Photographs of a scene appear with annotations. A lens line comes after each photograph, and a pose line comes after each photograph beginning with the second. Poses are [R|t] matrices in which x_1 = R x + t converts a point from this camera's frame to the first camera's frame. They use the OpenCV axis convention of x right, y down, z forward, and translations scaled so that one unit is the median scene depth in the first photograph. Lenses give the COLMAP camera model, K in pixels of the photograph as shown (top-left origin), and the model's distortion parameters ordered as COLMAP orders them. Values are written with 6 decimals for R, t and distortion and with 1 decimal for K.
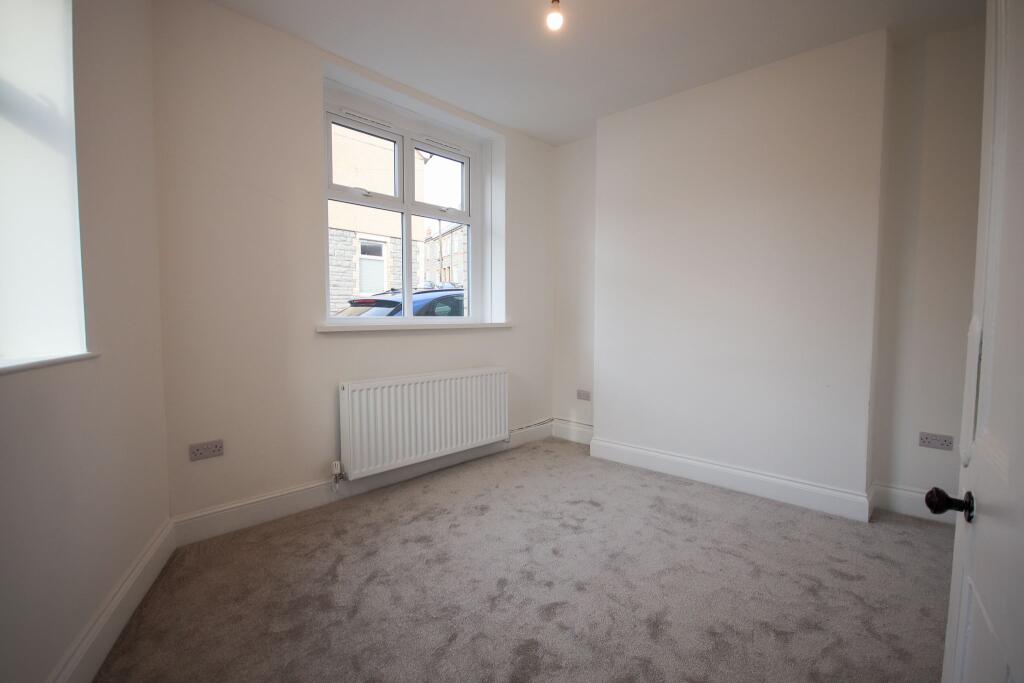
lens RADIAL K [[469.3, 0, 510.3], [0, 469.3, 340.4], [0, 0, 1]] dist [0.000023, -0.000212]
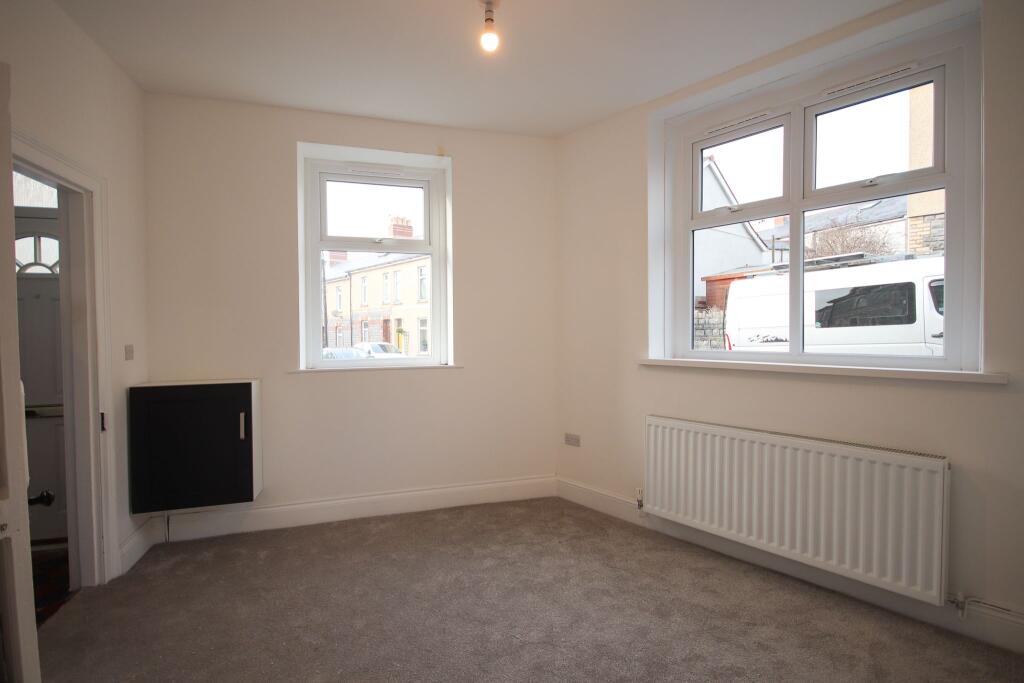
lens RADIAL K [[469.3, 0, 510.3], [0, 469.3, 340.4], [0, 0, 1]] dist [0.000023, -0.000212]
pose [[-0.087160, 0.010402, -0.996140, 0.688729], [-0.047566, 0.998762, 0.014592, -0.072863], [0.995058, 0.048654, -0.086557, 0.775295]]
